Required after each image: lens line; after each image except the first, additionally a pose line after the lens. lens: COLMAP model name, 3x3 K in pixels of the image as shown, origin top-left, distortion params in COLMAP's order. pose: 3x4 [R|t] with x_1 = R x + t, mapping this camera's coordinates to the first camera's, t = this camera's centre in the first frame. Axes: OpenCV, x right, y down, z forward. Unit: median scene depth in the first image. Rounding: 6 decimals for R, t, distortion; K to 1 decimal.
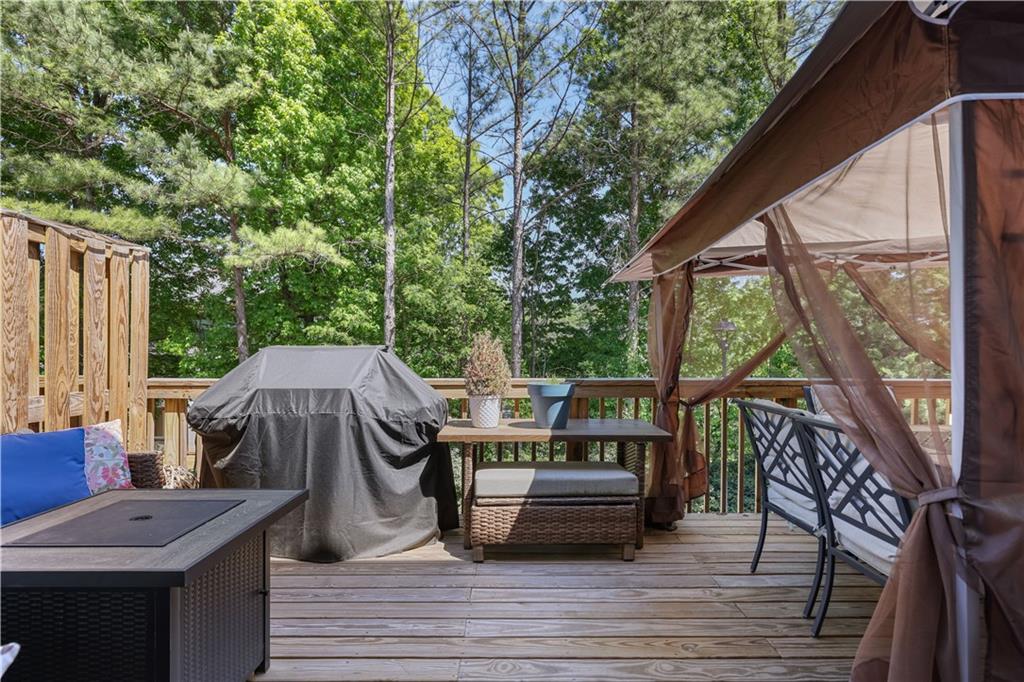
lens RADIAL K [[499.3, 0, 511.0], [0, 499.3, 358.5], [0, 0, 1]] dist [-0.052047, 0.001265]
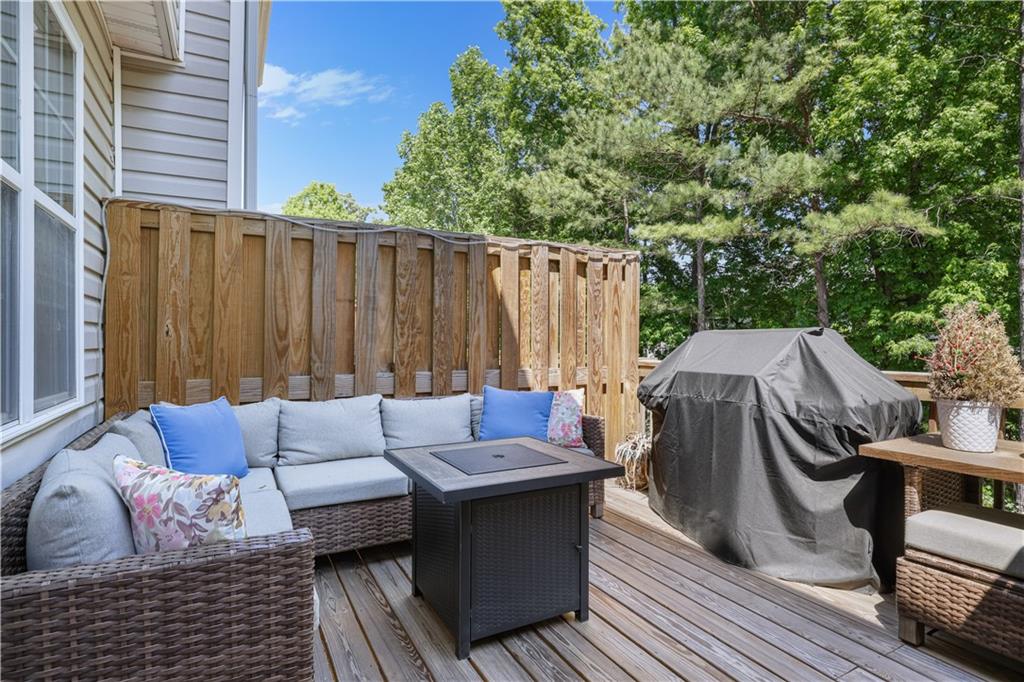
lens RADIAL K [[496.0, 0, 512.0], [0, 496.0, 341.0], [0, 0, 1]] dist [-0.041063, 0.000581]
pose [[0.451676, 0.000374, -0.892182, 0.249285], [-0.013963, 0.999880, -0.006650, 0.008973], [0.892073, 0.015461, 0.451627, 0.200367]]
